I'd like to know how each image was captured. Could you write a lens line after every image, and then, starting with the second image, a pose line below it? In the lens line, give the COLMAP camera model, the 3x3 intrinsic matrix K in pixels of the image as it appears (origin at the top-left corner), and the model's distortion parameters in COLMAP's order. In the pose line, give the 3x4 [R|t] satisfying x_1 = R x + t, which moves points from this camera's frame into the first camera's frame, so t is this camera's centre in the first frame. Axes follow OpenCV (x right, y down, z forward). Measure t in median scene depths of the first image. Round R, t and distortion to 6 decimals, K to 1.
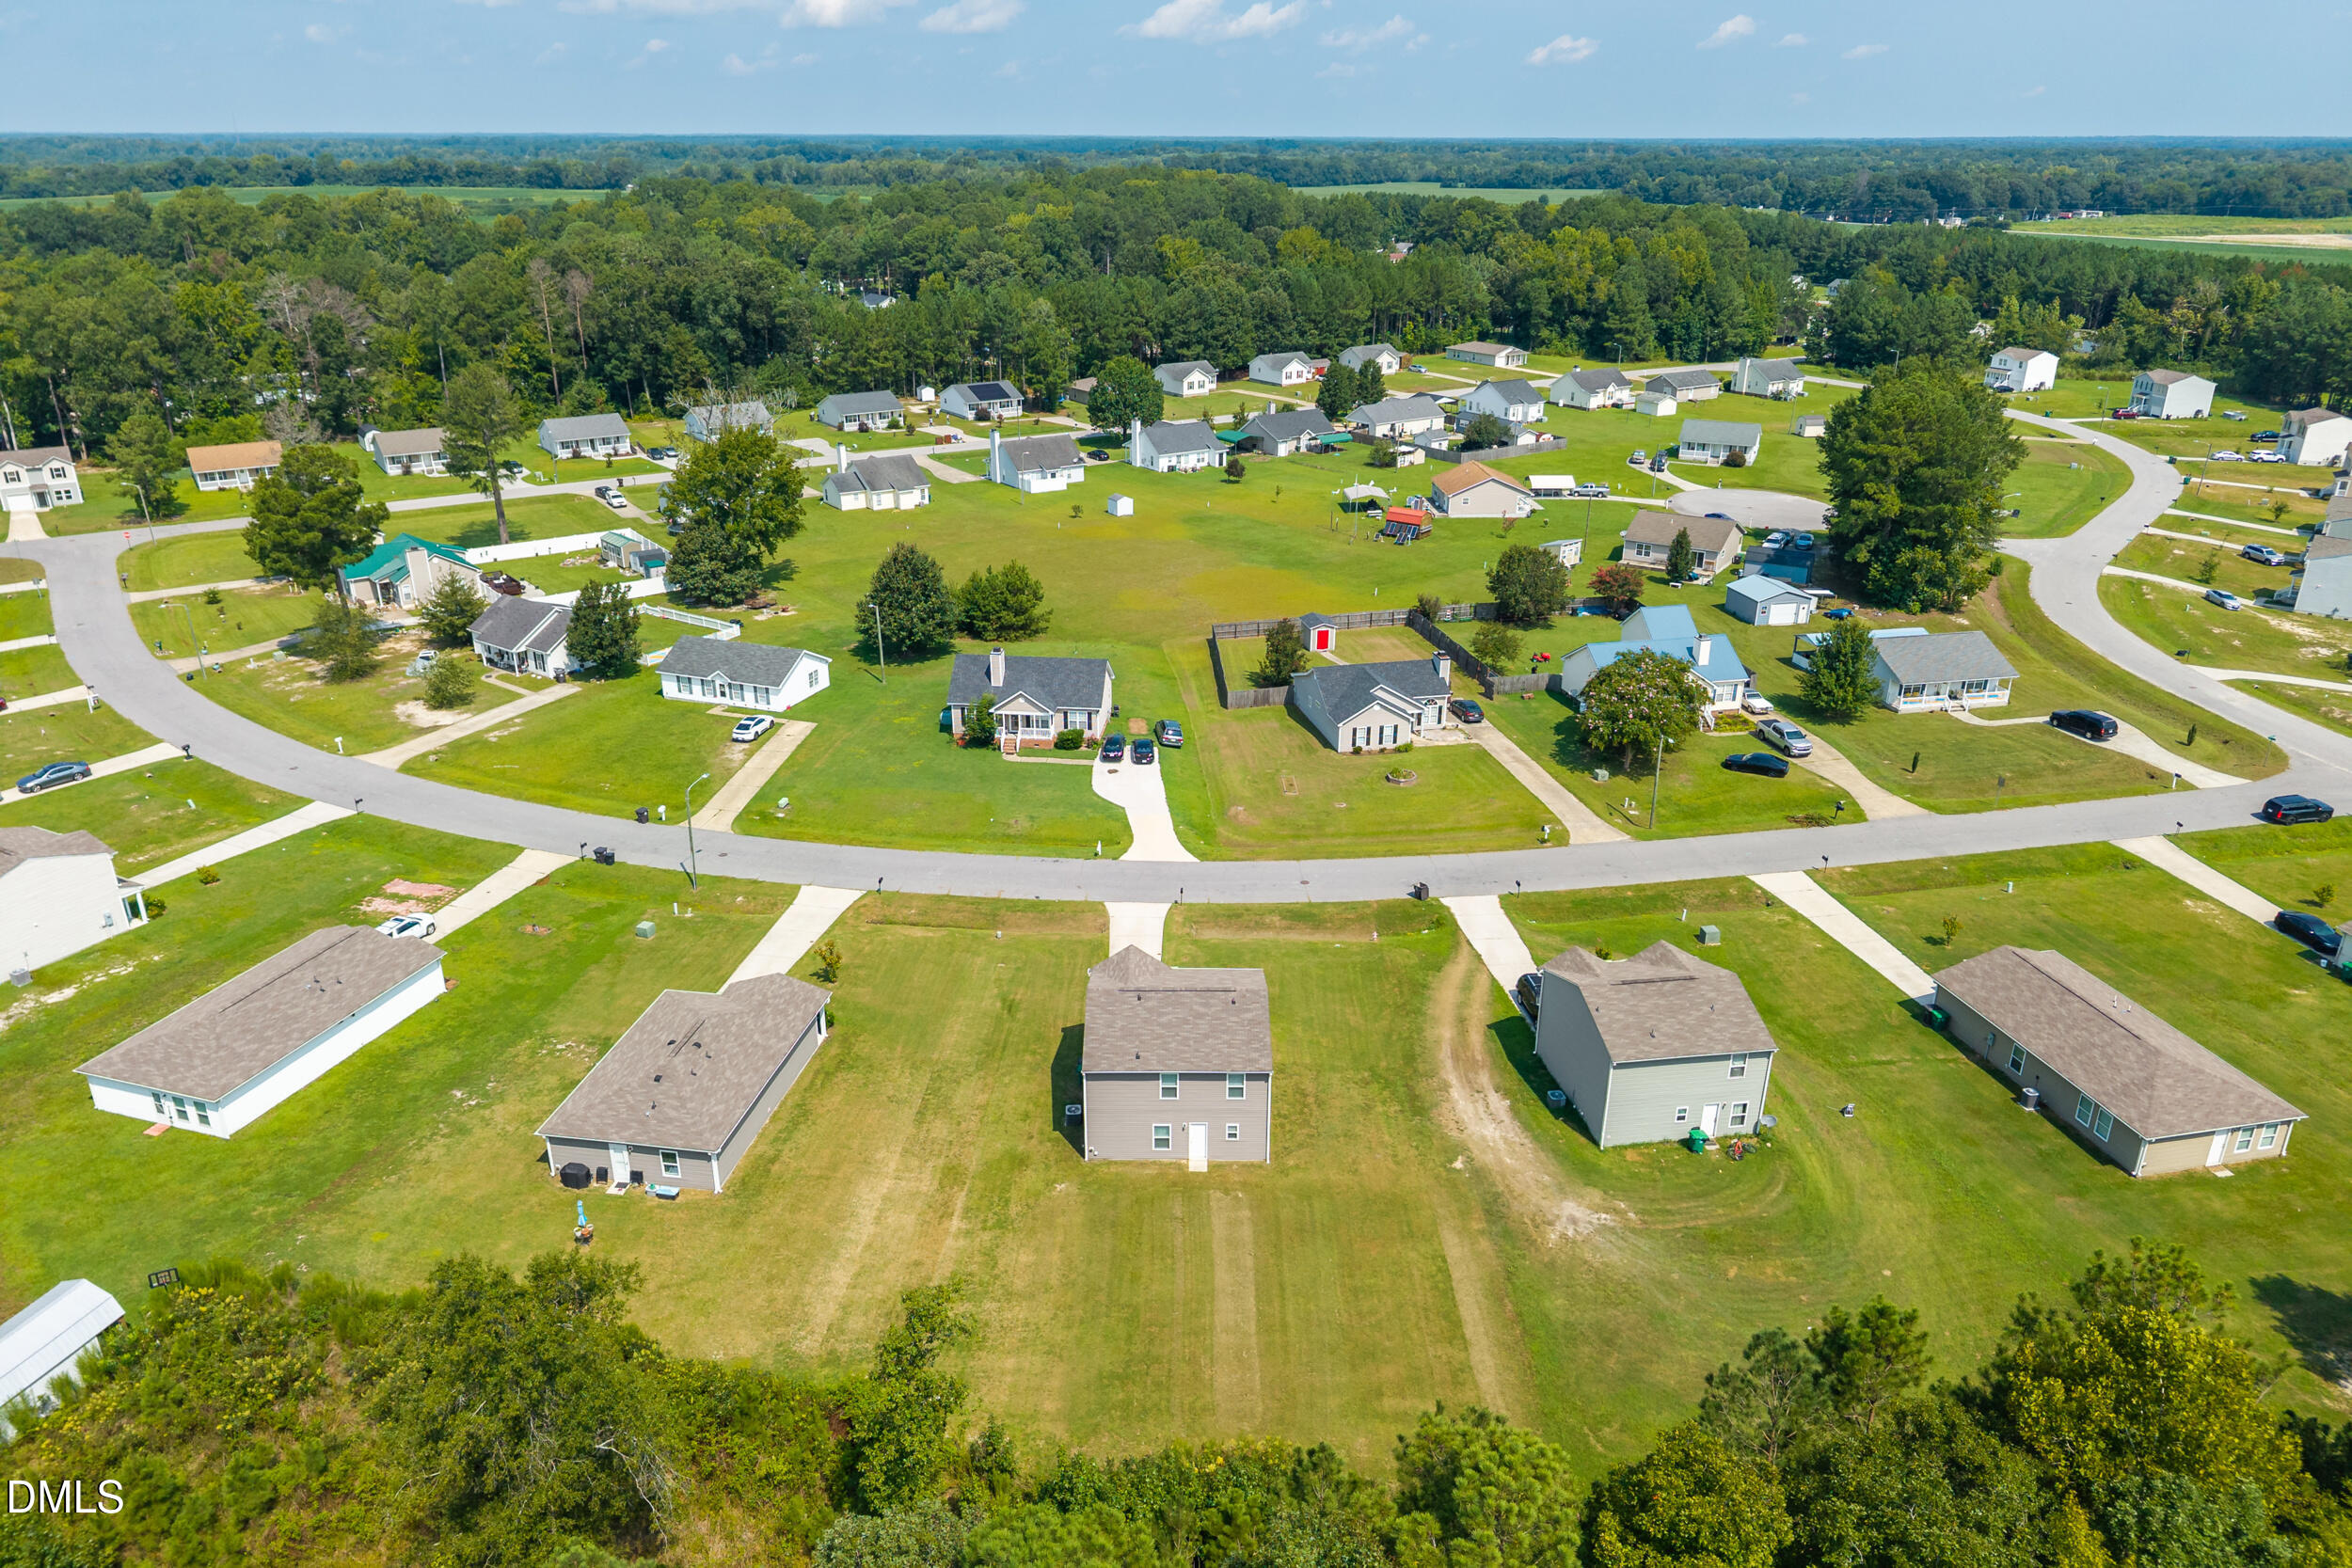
lens RADIAL K [[1568.3, 0, 1176.1], [0, 1568.3, 776.4], [0, 0, 1]] dist [0.030420, -0.036786]
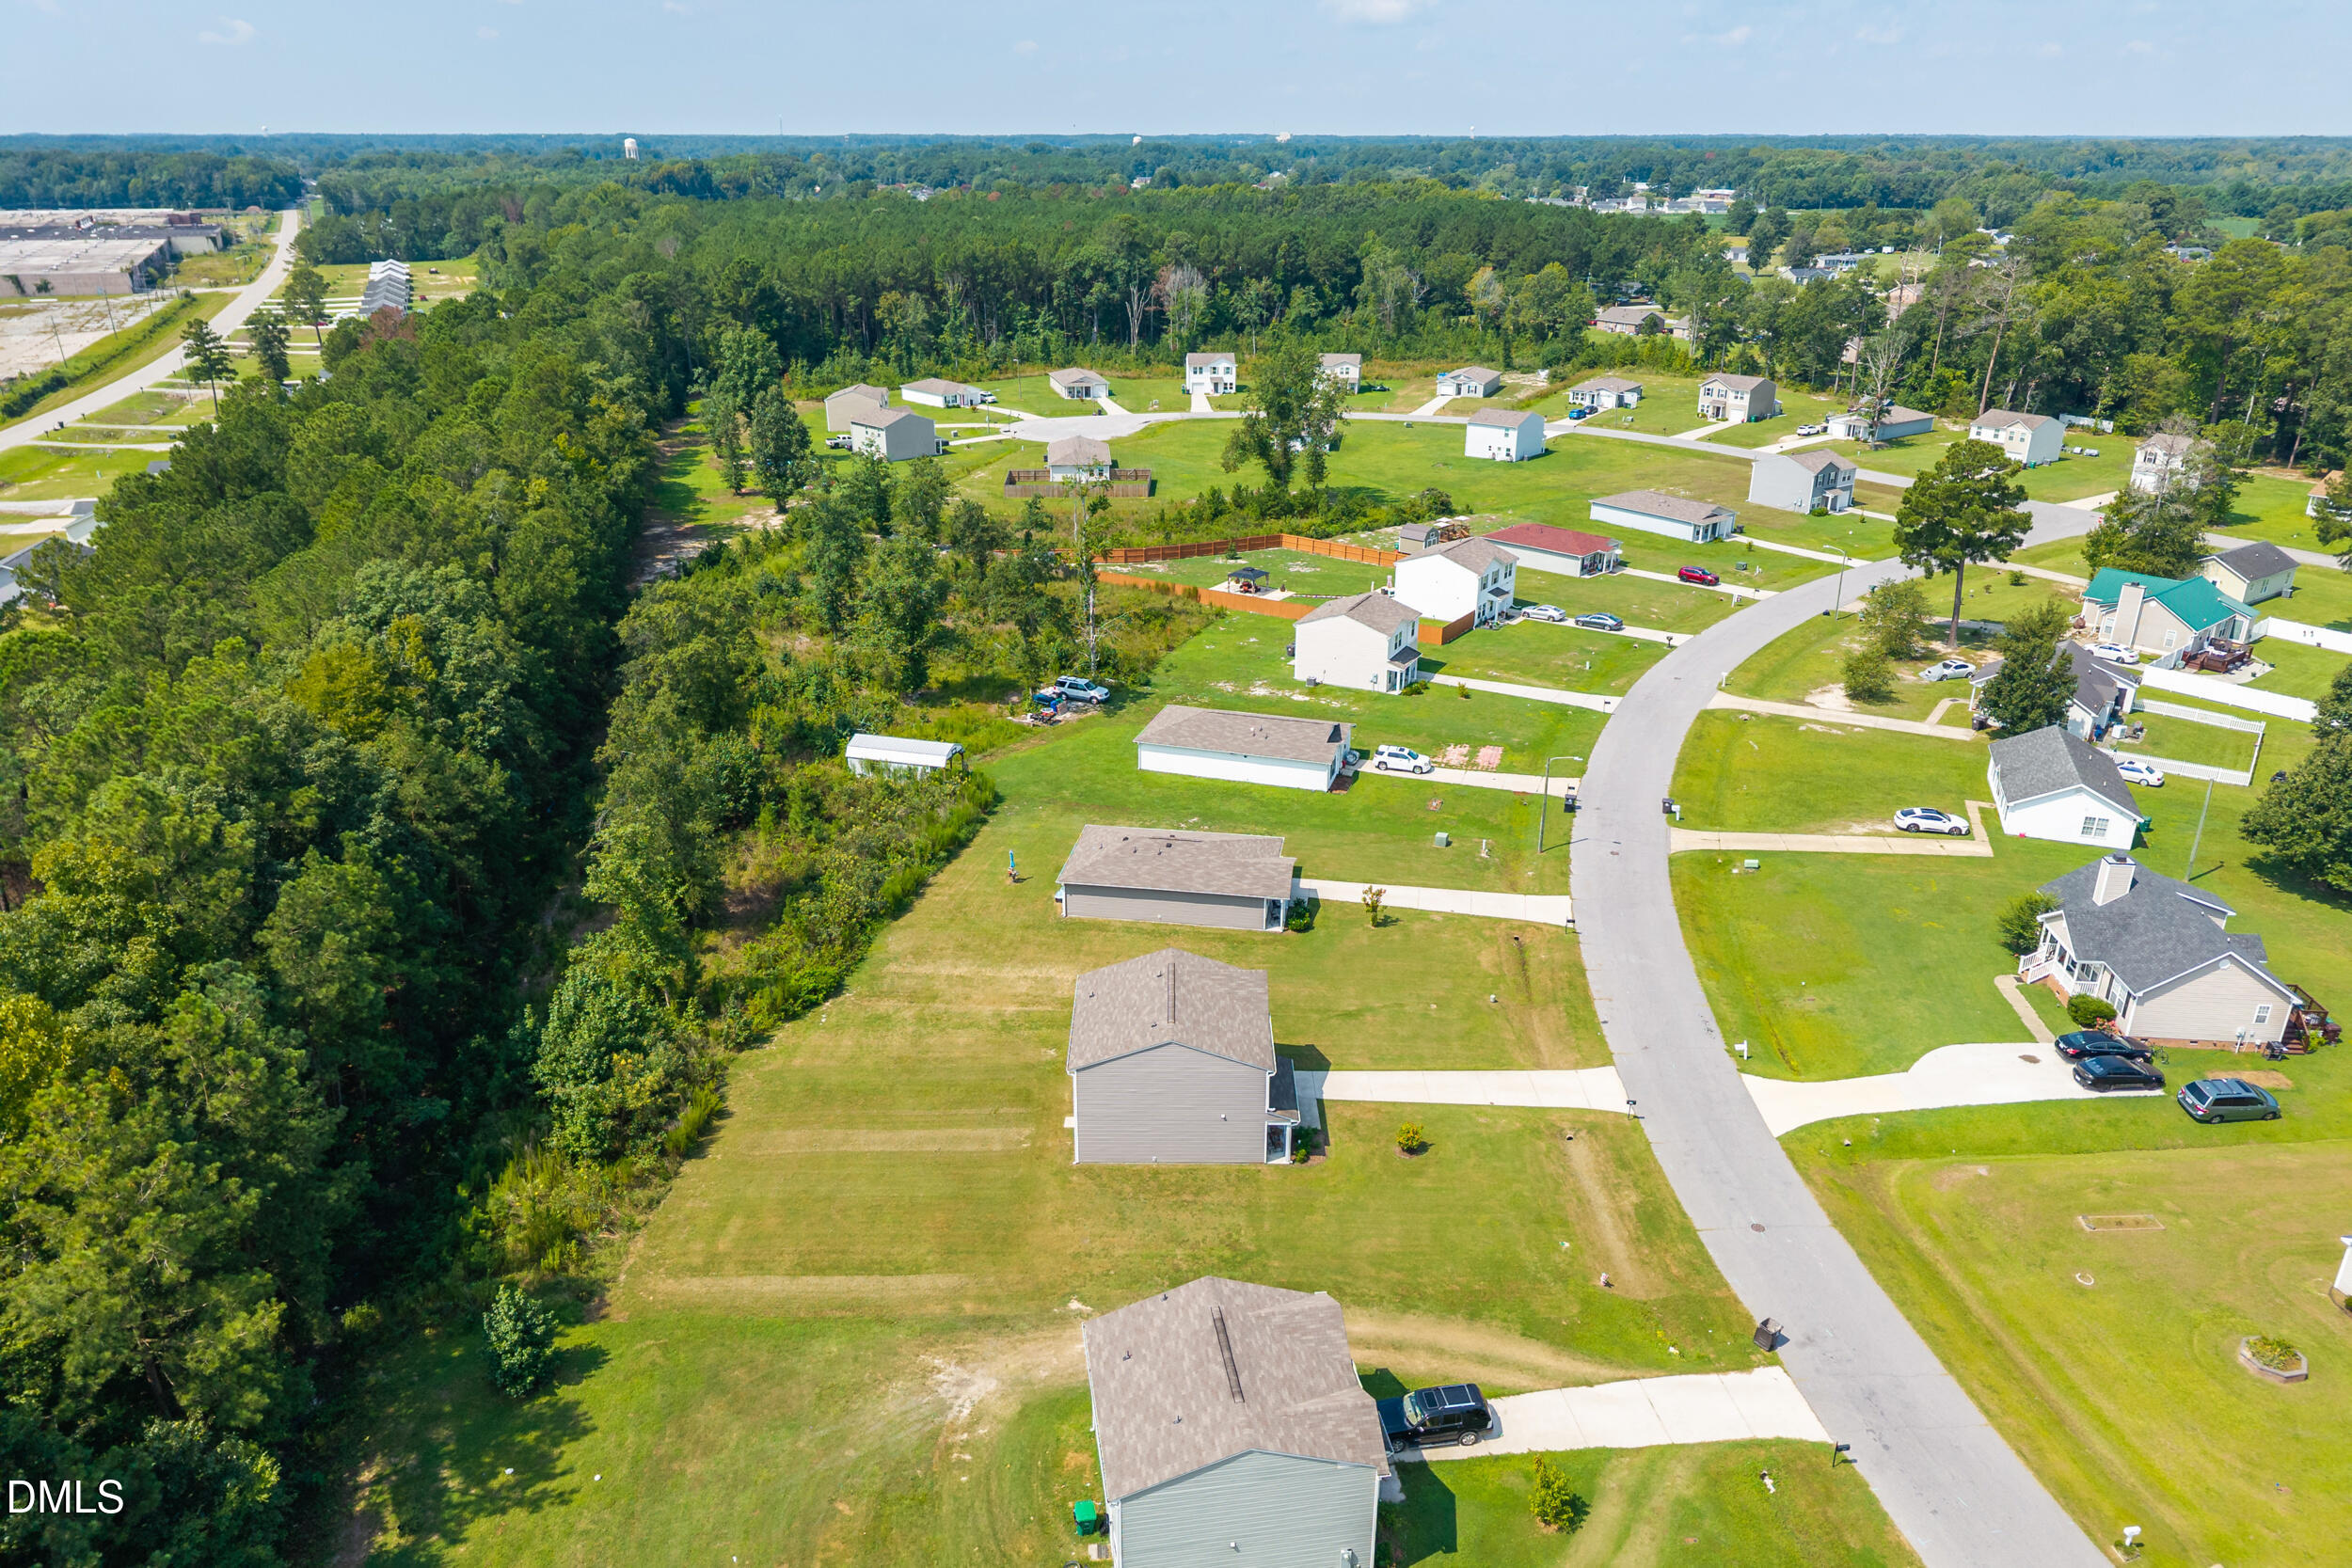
lens RADIAL K [[1568.3, 0, 1174.7], [0, 1568.3, 777.9], [0, 0, 1]] dist [0.030420, -0.036786]
pose [[-0.002114, 0.375344, -0.926883, 0.816091], [-0.377598, 0.857968, 0.348297, -0.307002], [0.925967, 0.350725, 0.139915, 0.763742]]
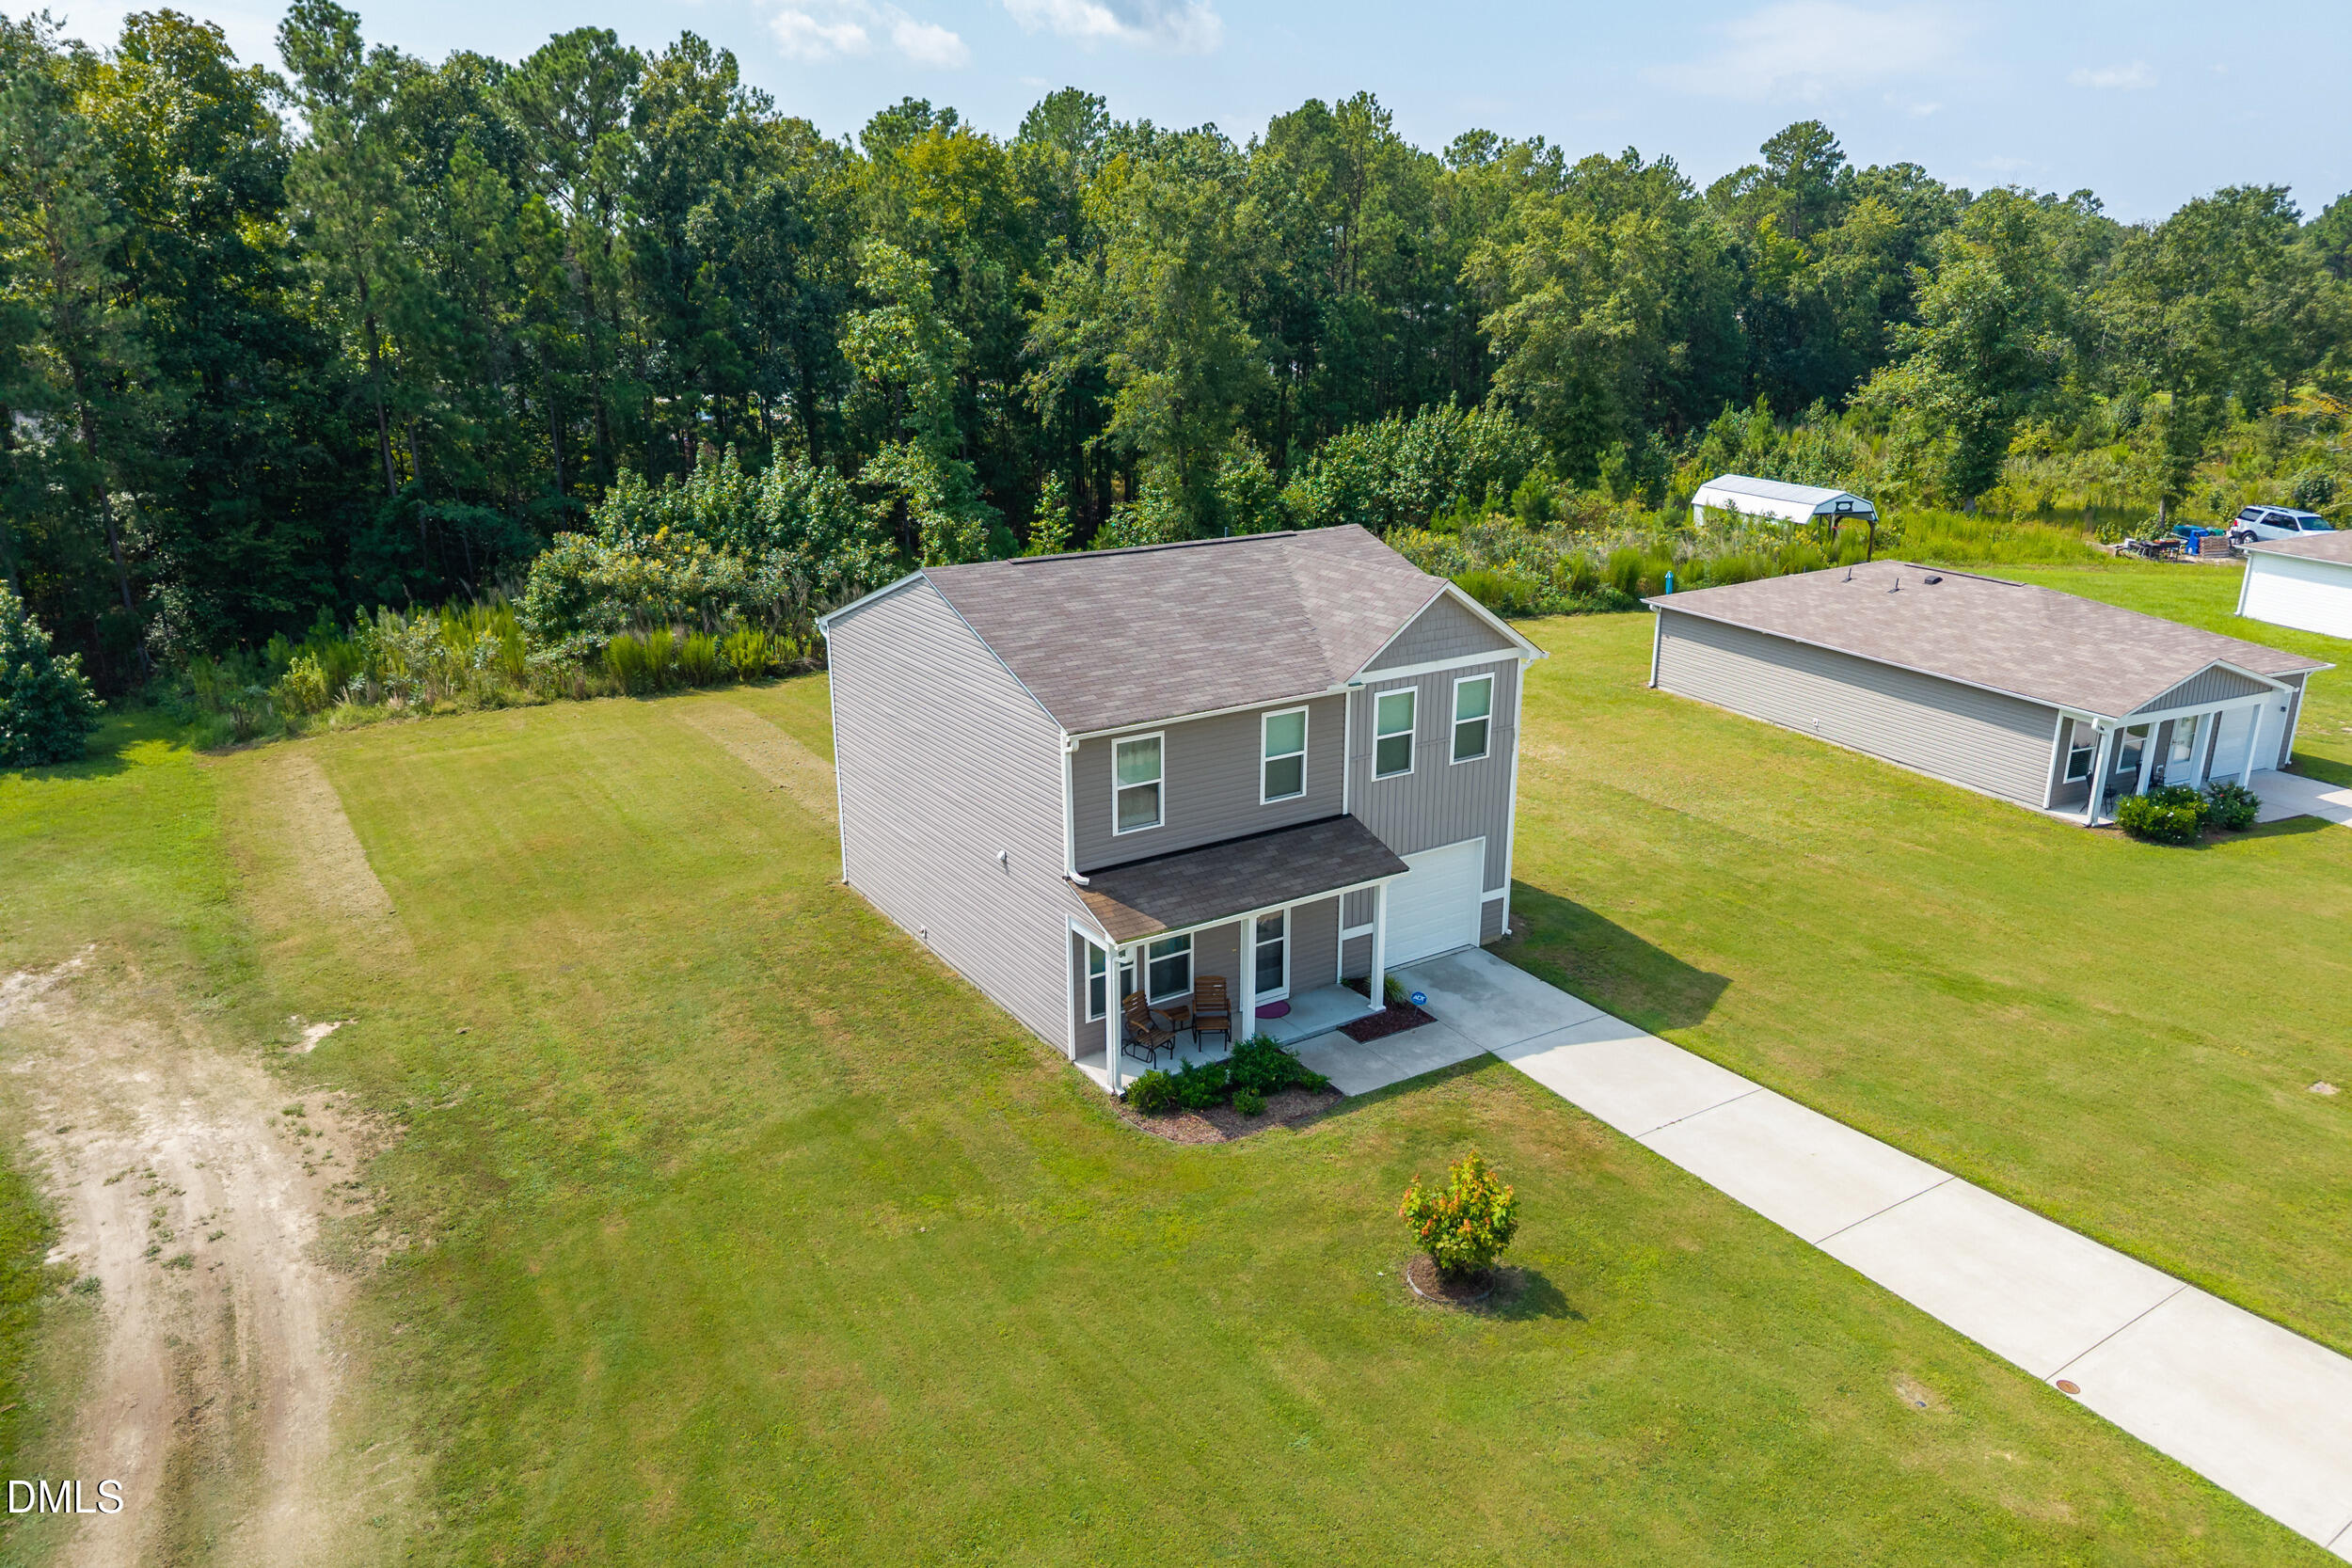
lens RADIAL K [[1568.3, 0, 1170.2], [0, 1568.3, 795.1], [0, 0, 1]] dist [0.030420, -0.036786]
pose [[-0.842306, 0.165094, -0.513093, 0.176304], [-0.201024, 0.787030, 0.583243, -0.023935], [0.500110, 0.594413, -0.629733, 1.177953]]
